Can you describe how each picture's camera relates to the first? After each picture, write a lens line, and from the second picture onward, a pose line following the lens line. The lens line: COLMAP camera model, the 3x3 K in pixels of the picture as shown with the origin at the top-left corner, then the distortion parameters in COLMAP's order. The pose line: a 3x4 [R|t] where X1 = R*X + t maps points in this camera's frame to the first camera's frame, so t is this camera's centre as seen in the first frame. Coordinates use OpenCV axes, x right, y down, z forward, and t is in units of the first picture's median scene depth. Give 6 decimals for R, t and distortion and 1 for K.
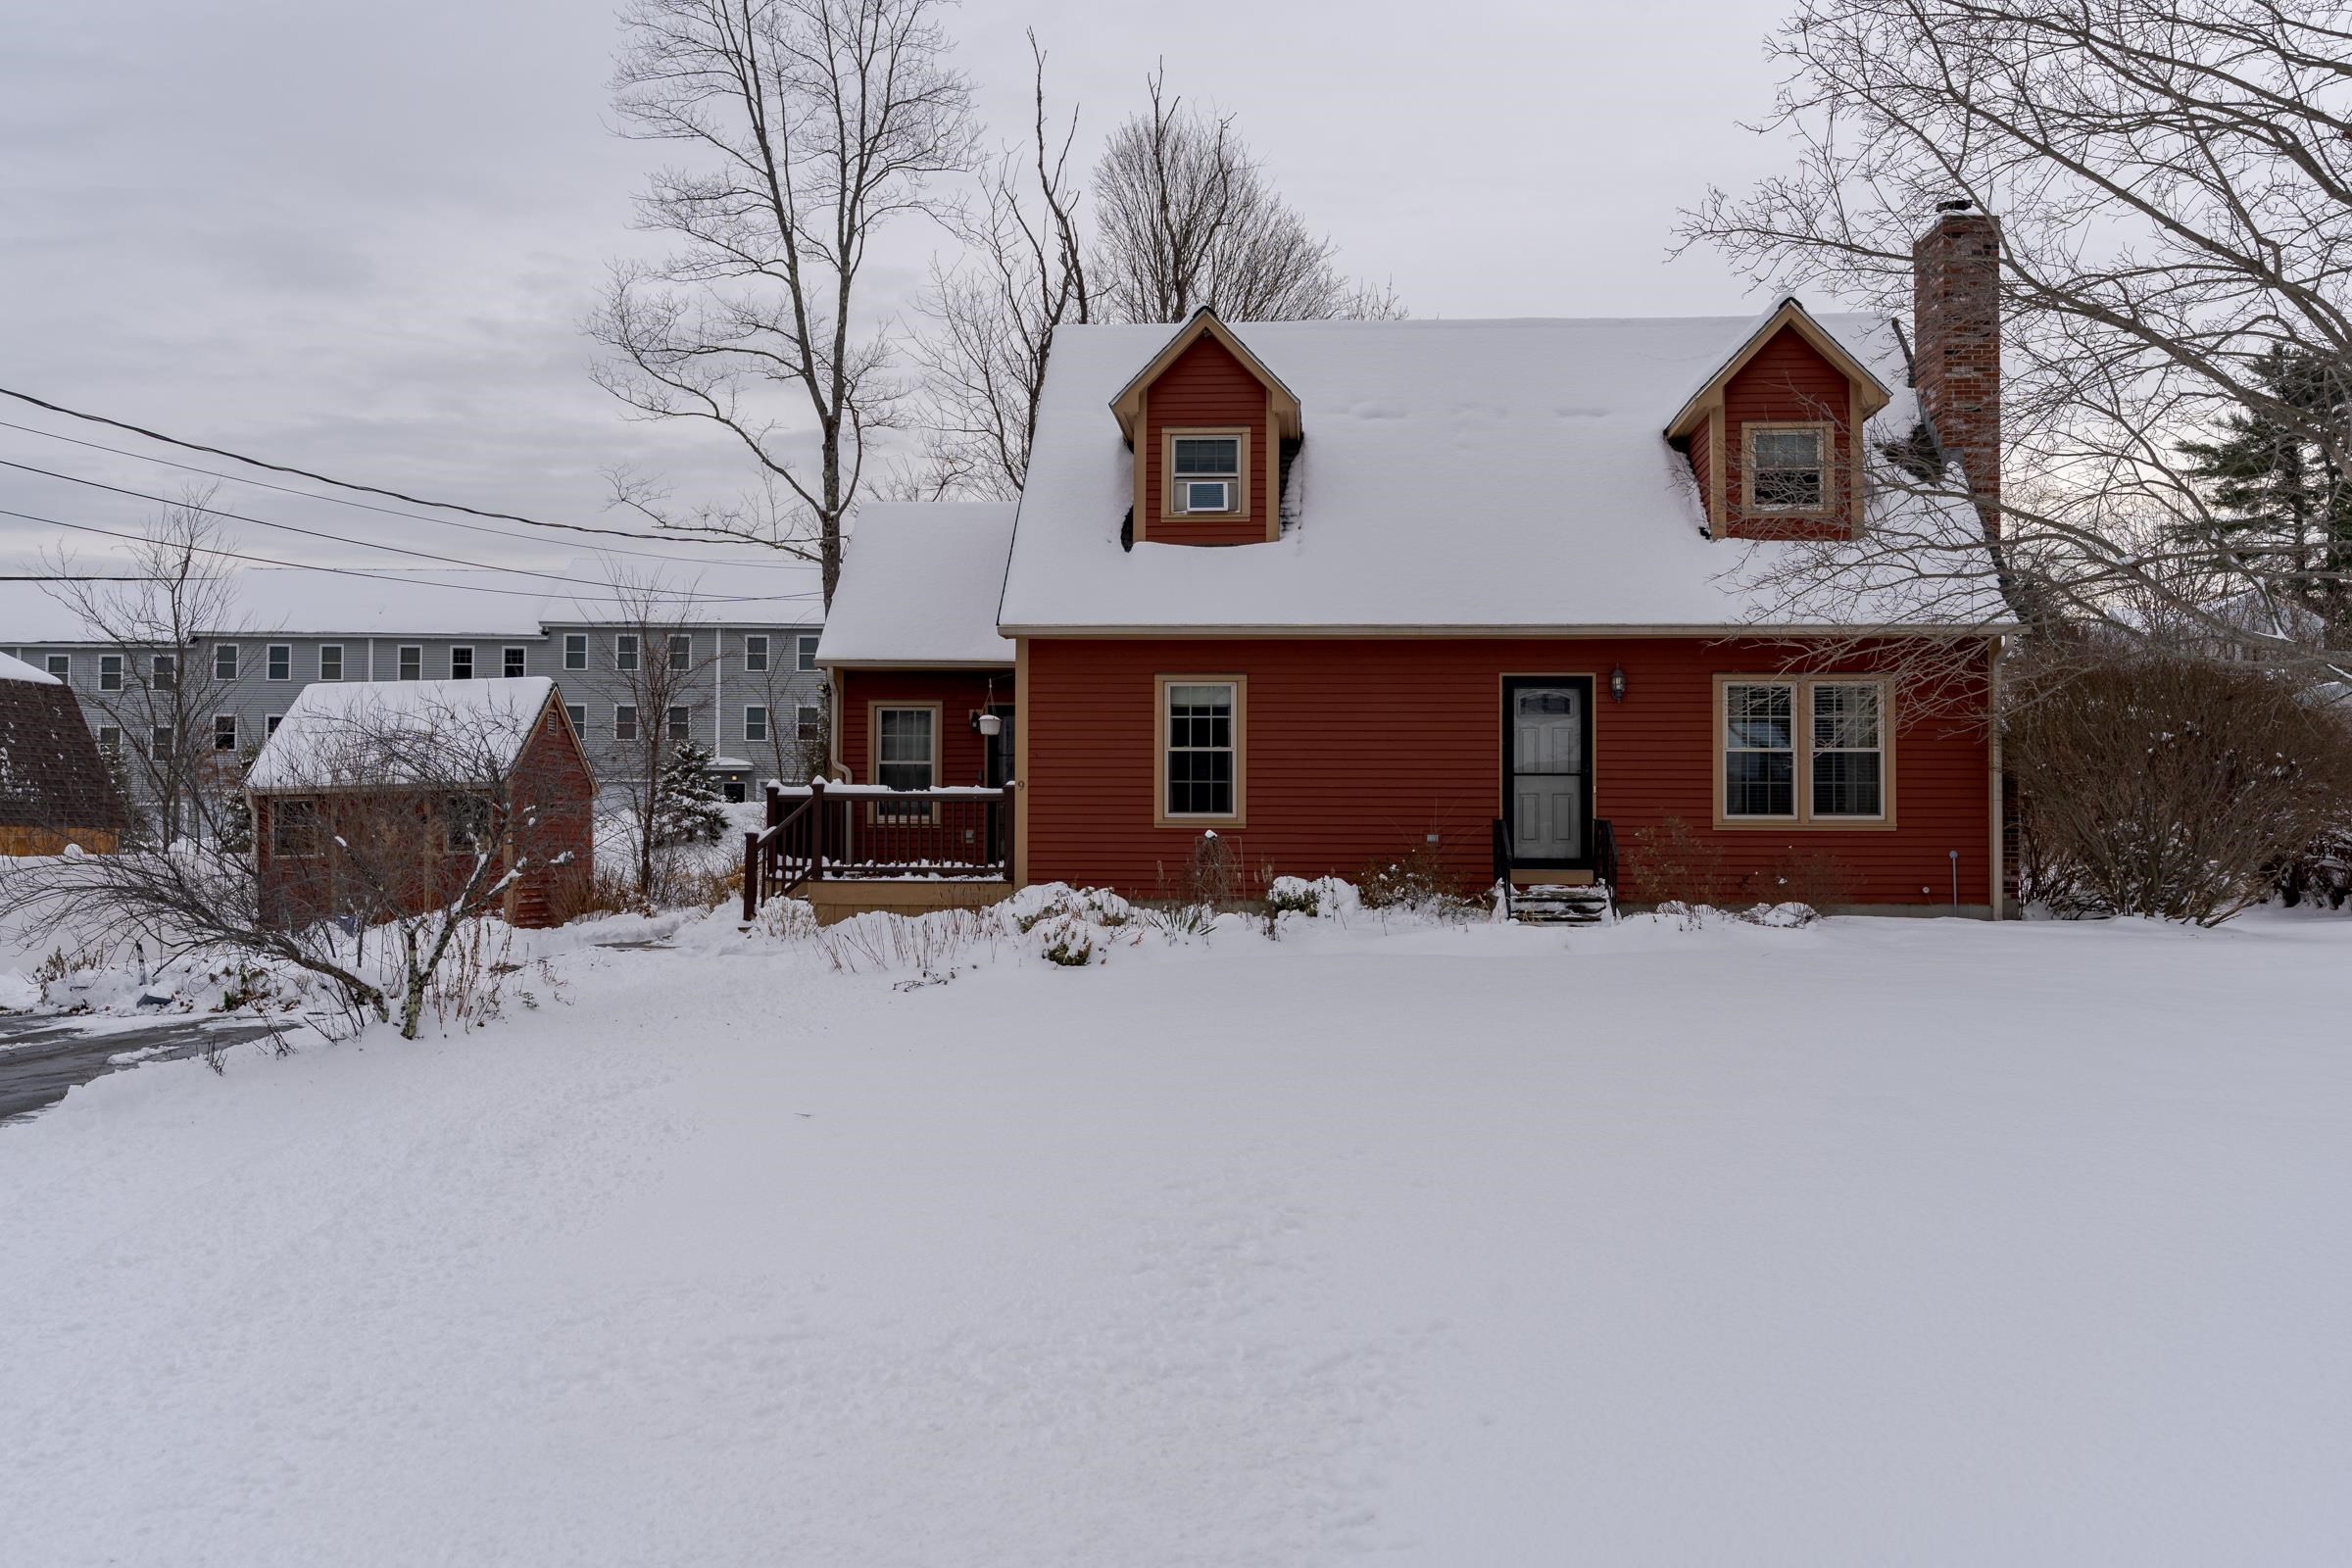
lens RADIAL K [[1907.8, 0, 1178.1], [0, 1907.8, 792.9], [0, 0, 1]] dist [0.009295, 0.002276]
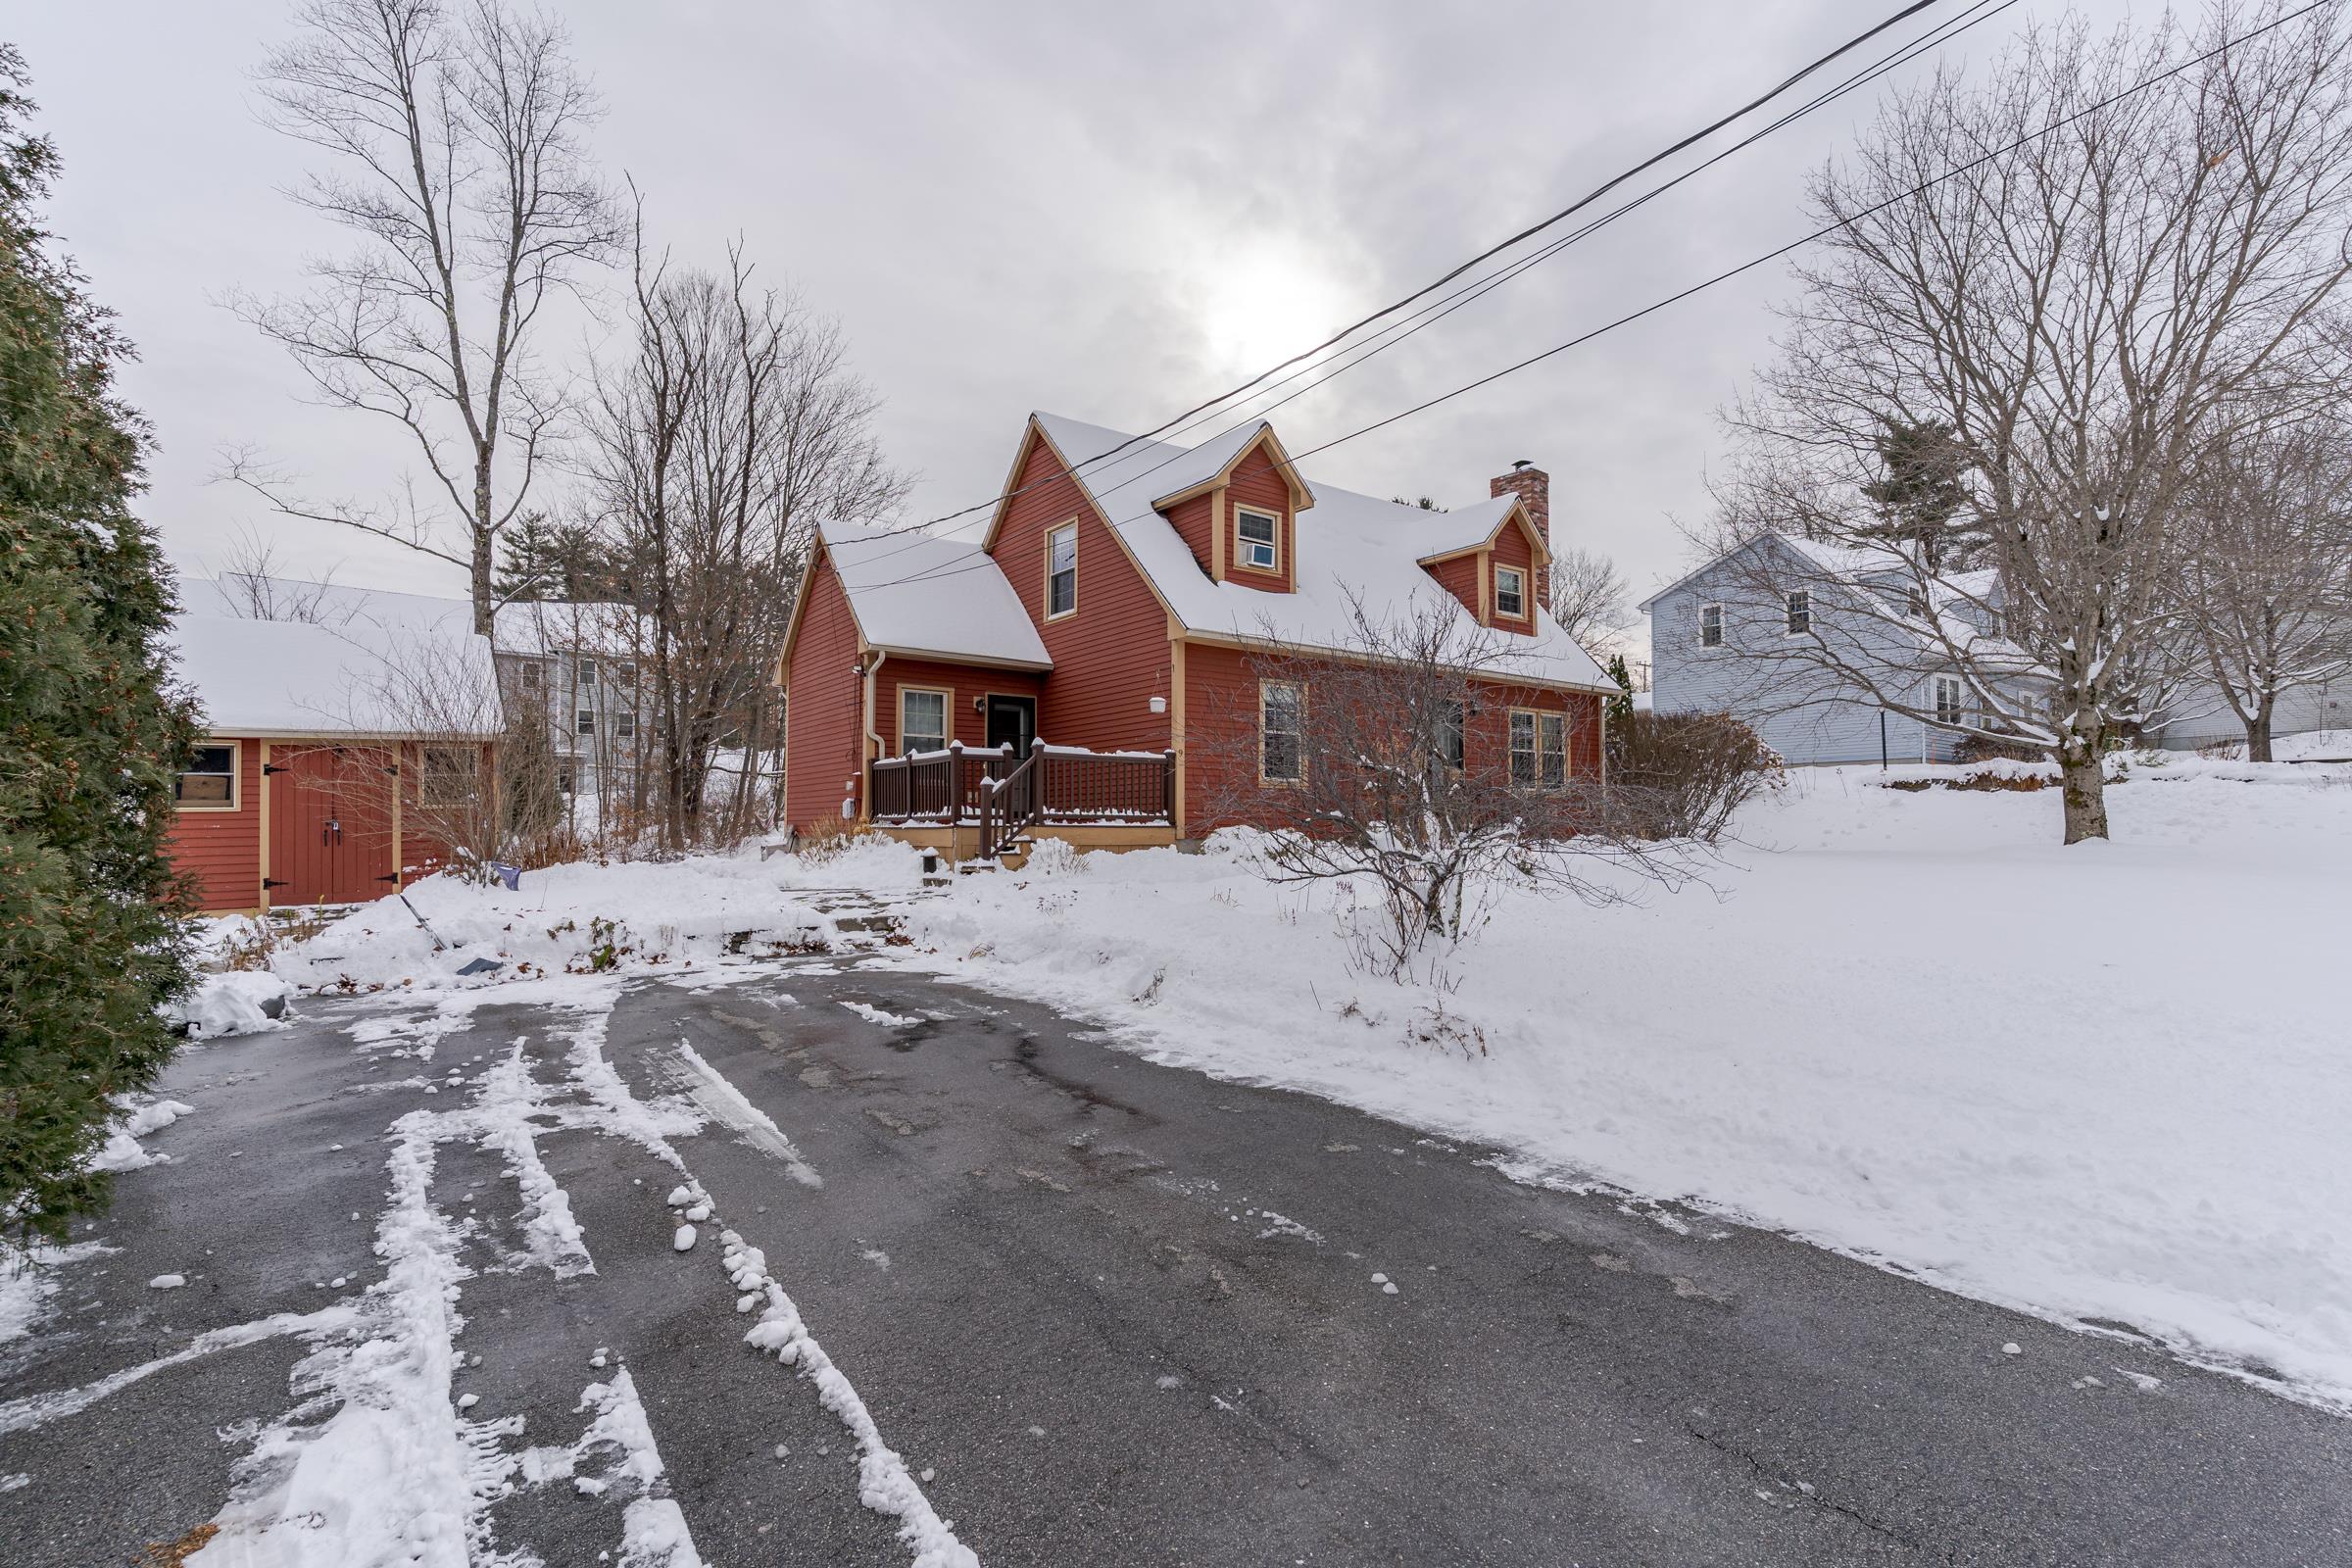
lens RADIAL K [[1119.9, 0, 1186.5], [0, 1119.9, 789.3], [0, 0, 1]] dist [0.000943, -0.001110]
pose [[0.747745, 0.018573, 0.663726, -0.541861], [-0.010324, 0.999813, -0.016348, 0.031253], [-0.663906, 0.005372, 0.747797, 0.386916]]
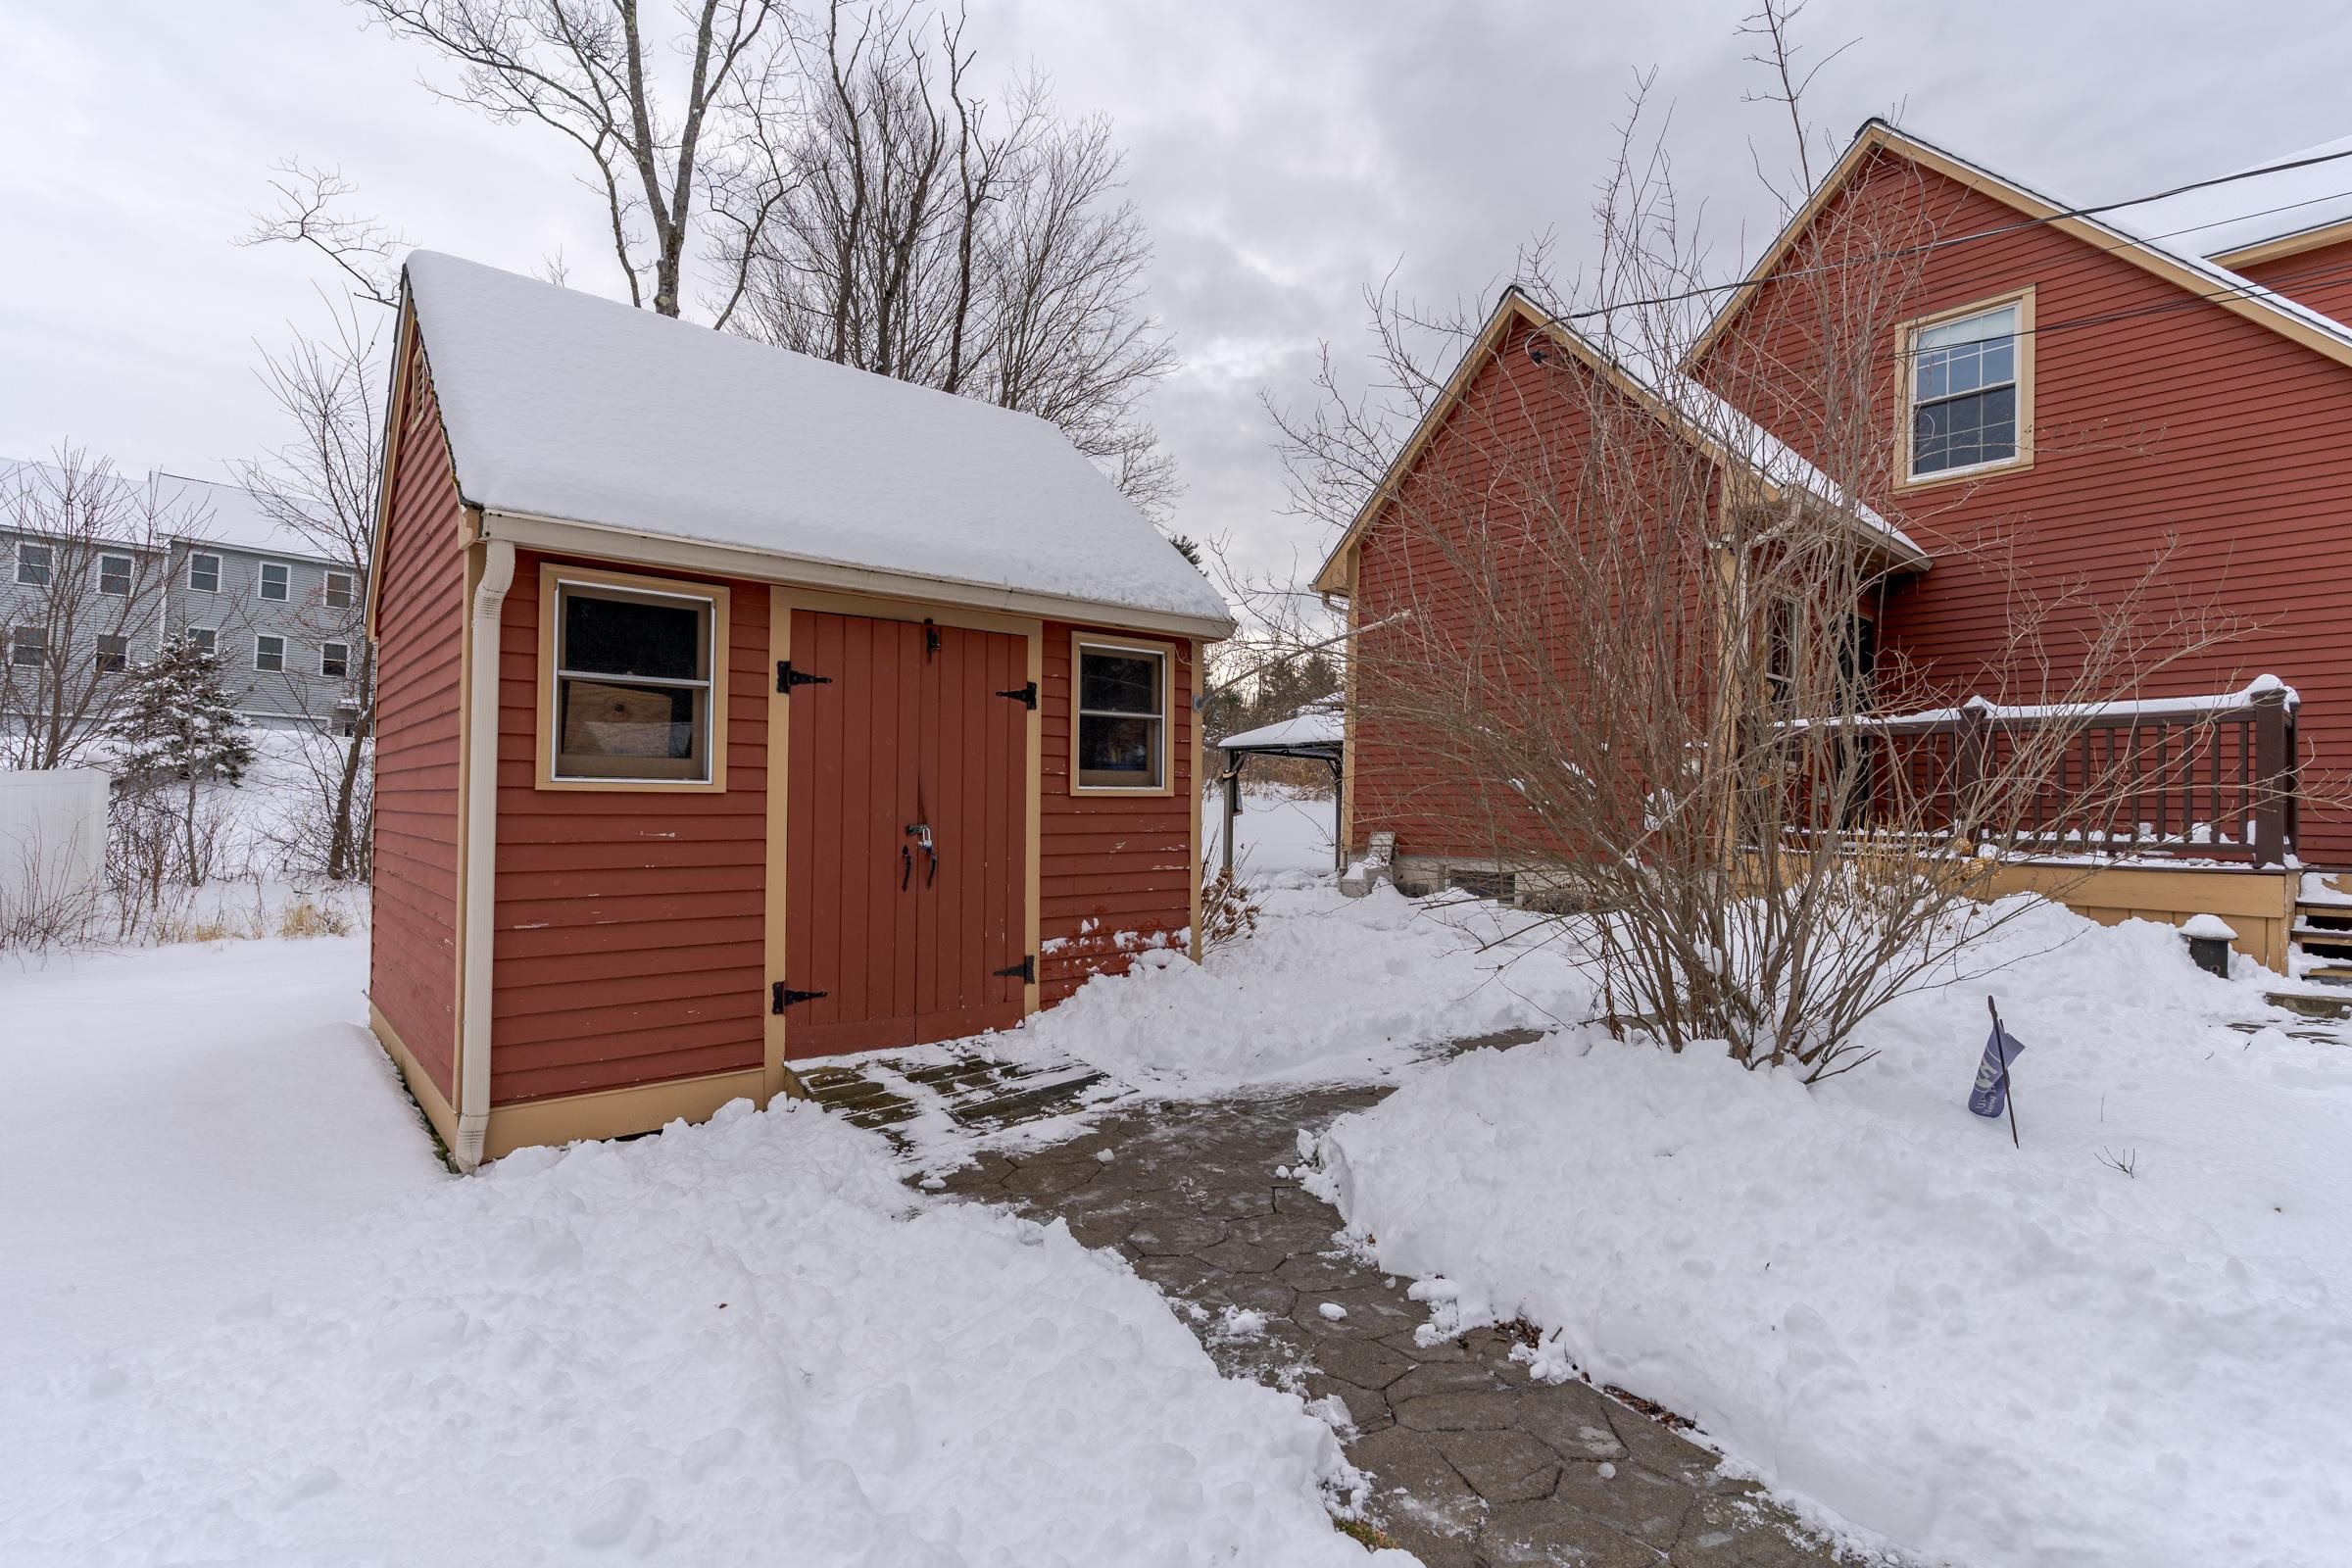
lens RADIAL K [[1119.9, 0, 1169.4], [0, 1119.9, 777.9], [0, 0, 1]] dist [0.000943, -0.001110]
pose [[0.705057, 0.039326, 0.708060, -0.610383], [-0.039681, 0.999085, -0.015977, 0.035841], [-0.708040, -0.016832, 0.705972, 0.954429]]
